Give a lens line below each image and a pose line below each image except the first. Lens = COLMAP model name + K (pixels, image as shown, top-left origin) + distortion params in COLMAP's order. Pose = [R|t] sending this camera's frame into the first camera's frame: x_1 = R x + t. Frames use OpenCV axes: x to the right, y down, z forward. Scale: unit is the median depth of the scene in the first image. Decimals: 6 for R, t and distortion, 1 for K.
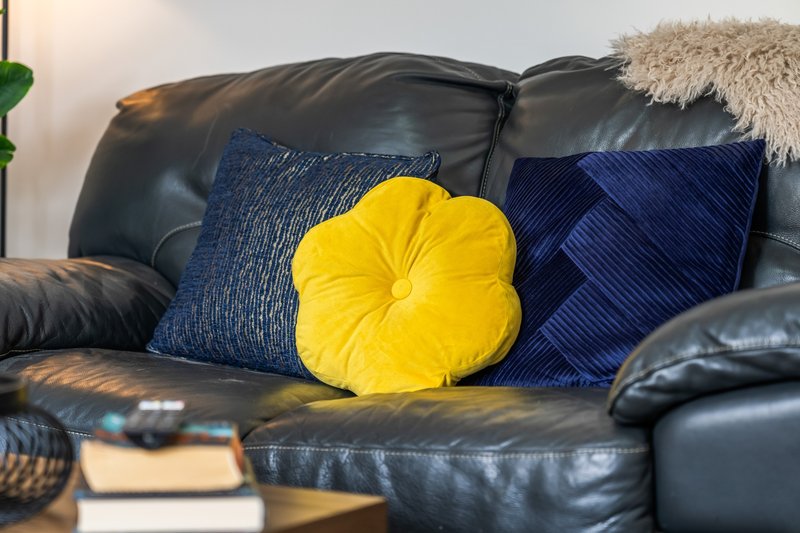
lens RADIAL K [[358.7, 0, 398.2], [0, 358.7, 270.5], [0, 0, 1]] dist [-0.012723, 0.000190]
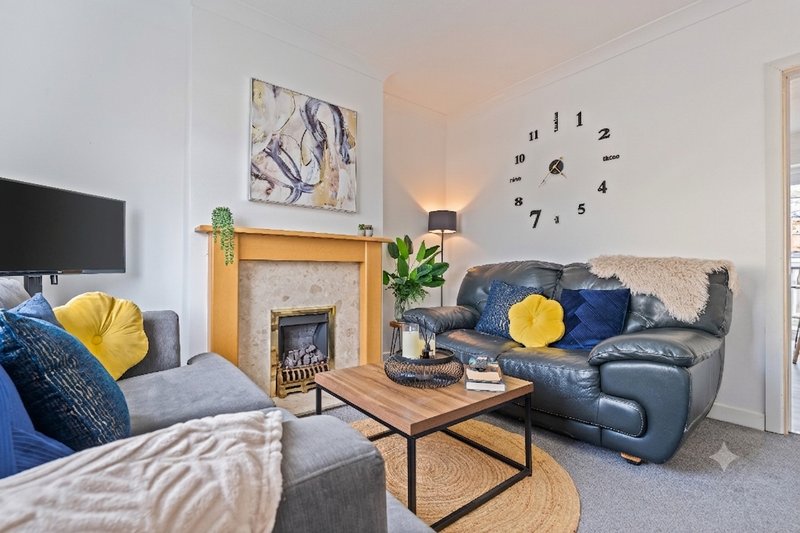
lens RADIAL K [[358.7, 0, 398.2], [0, 358.7, 270.5], [0, 0, 1]] dist [-0.012723, 0.000190]
pose [[0.740044, -0.014562, -0.672401, 1.544403], [0.023613, 0.999712, 0.004338, -0.562324], [0.672144, -0.019088, 0.740175, -2.872878]]
